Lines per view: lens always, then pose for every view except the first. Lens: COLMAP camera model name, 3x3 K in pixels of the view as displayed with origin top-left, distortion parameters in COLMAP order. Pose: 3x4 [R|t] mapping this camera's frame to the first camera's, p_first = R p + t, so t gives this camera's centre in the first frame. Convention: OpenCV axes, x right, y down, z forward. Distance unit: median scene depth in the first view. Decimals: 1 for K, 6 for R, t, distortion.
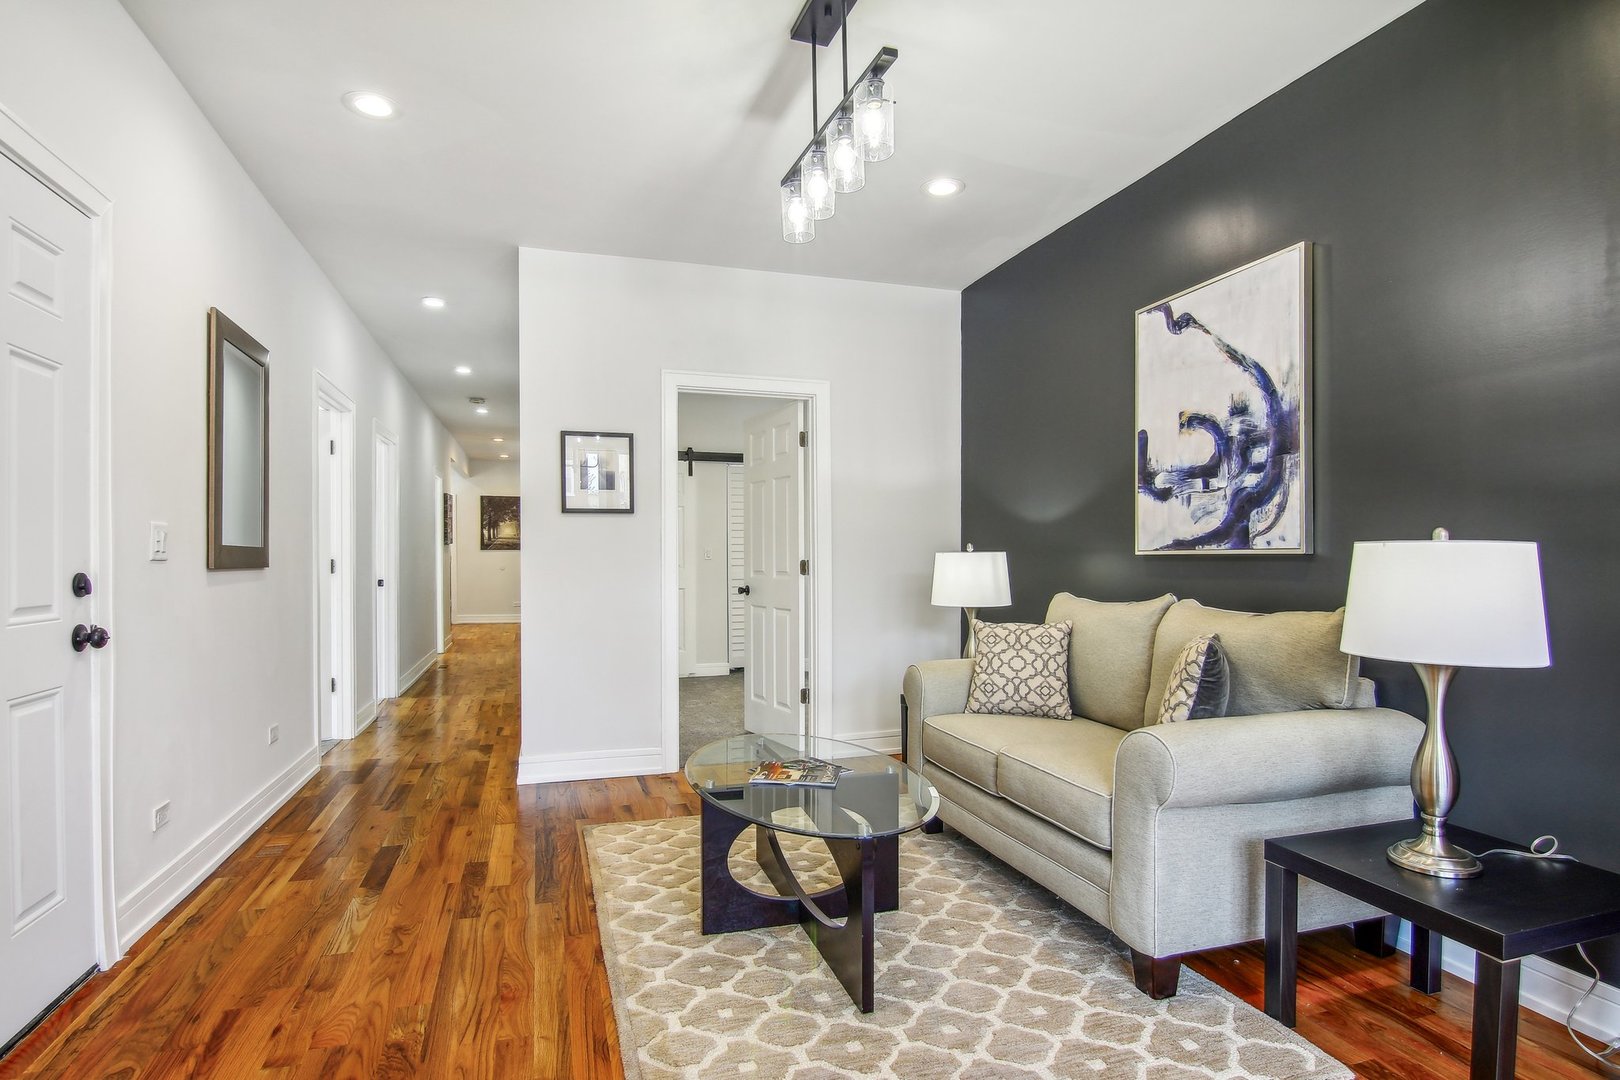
lens RADIAL K [[830.8, 0, 808.0], [0, 830.8, 549.3], [0, 0, 1]] dist [0.019214, -0.020196]
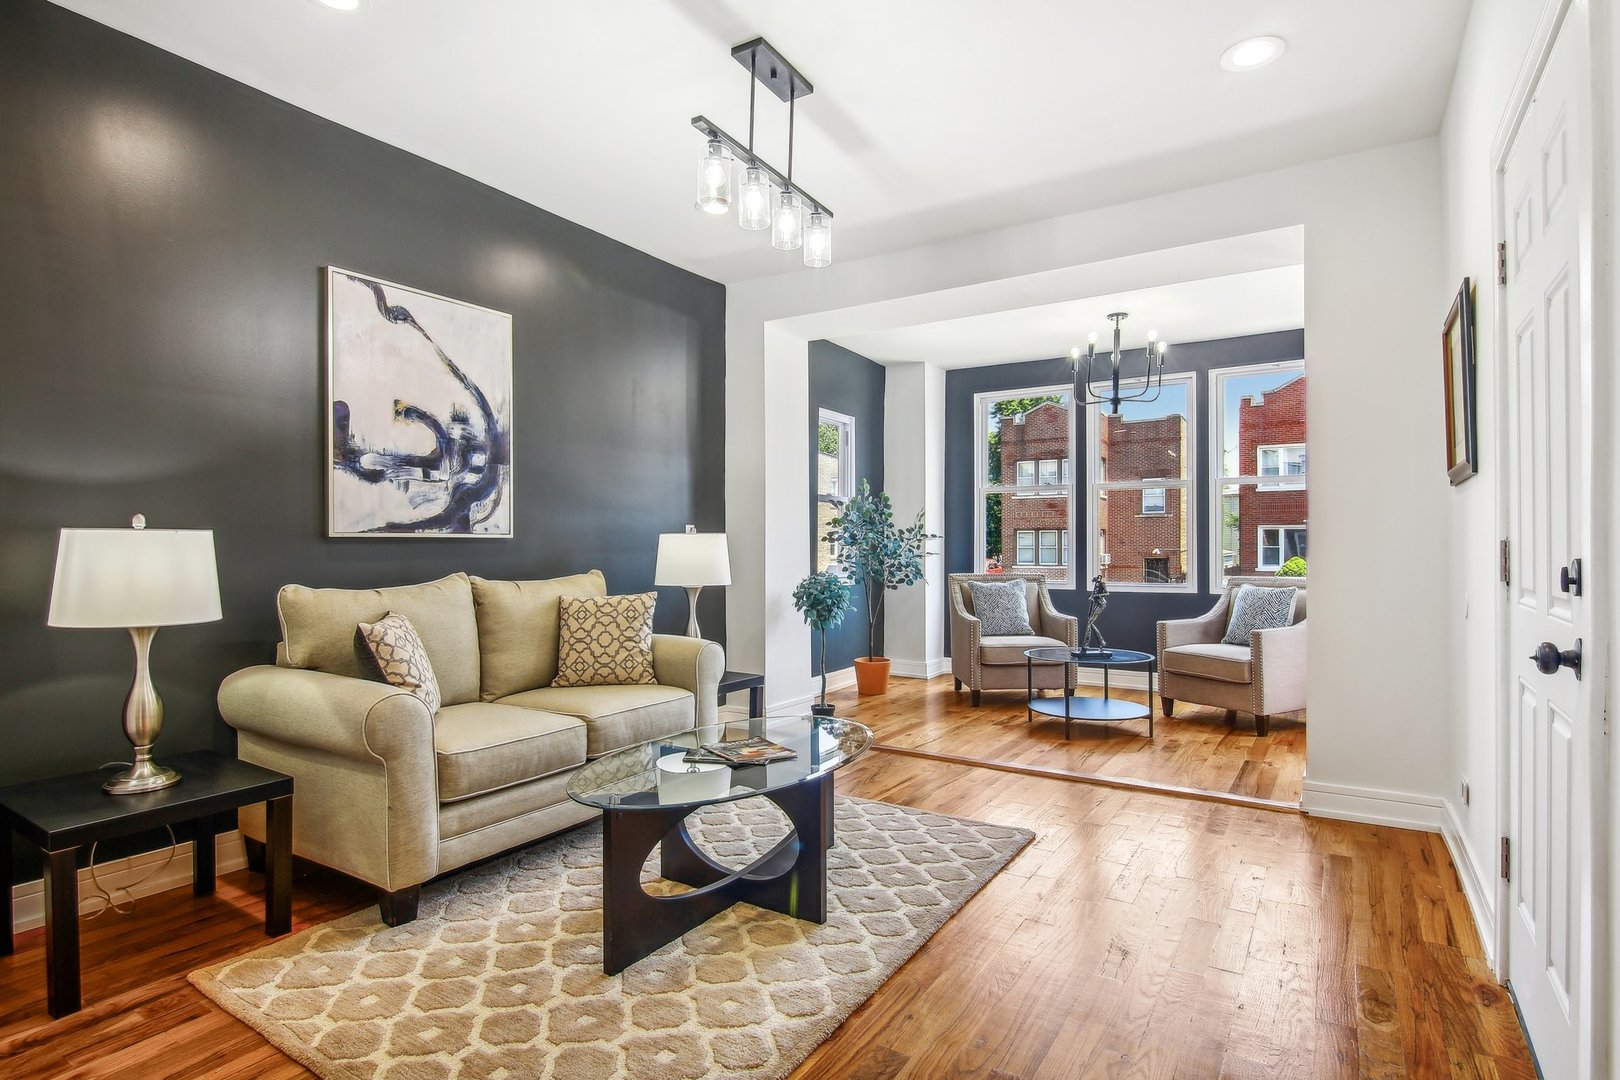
lens RADIAL K [[809.3, 0, 818.0], [0, 809.3, 551.5], [0, 0, 1]] dist [0.008556, -0.010620]
pose [[-0.639182, -0.004695, 0.769042, -0.703660], [-0.003508, 0.999989, 0.003189, 0.020116], [-0.769048, -0.000659, -0.639191, 1.318000]]
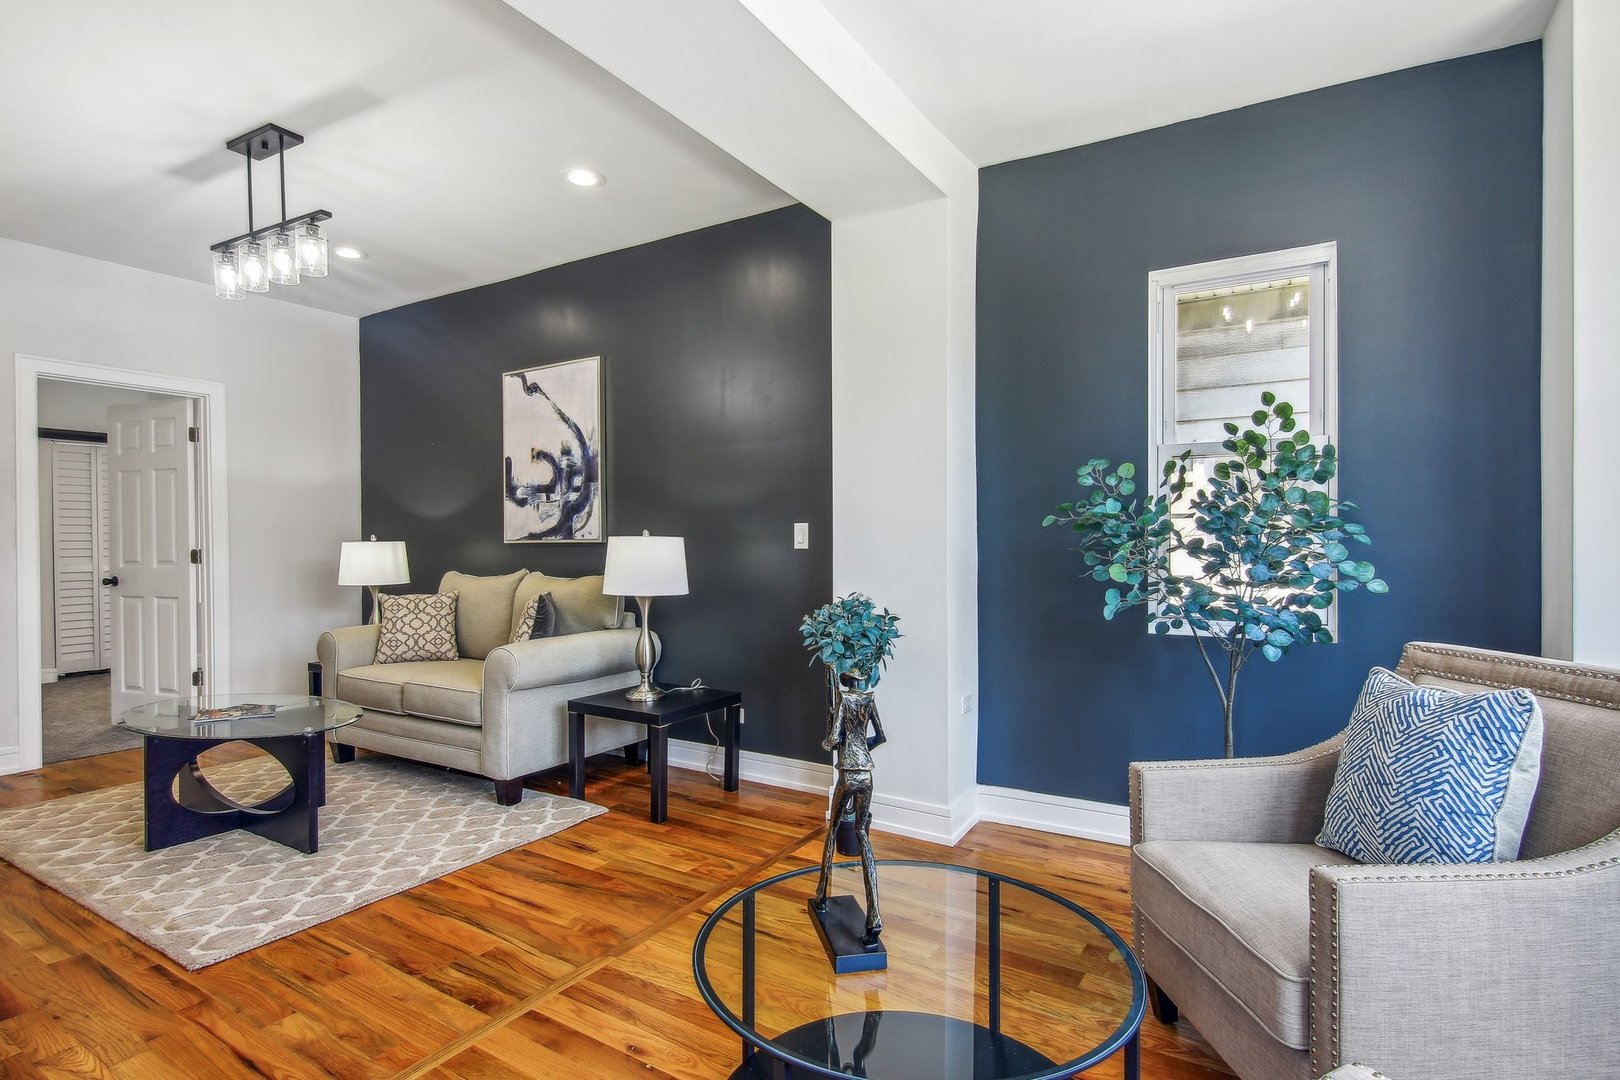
lens RADIAL K [[809.3, 0, 818.0], [0, 809.3, 551.5], [0, 0, 1]] dist [0.008556, -0.010620]
pose [[0.753524, -0.012481, 0.657302, -0.134185], [0.000301, 0.999826, 0.018640, -0.005756], [-0.657421, -0.013848, 0.753396, -0.467332]]
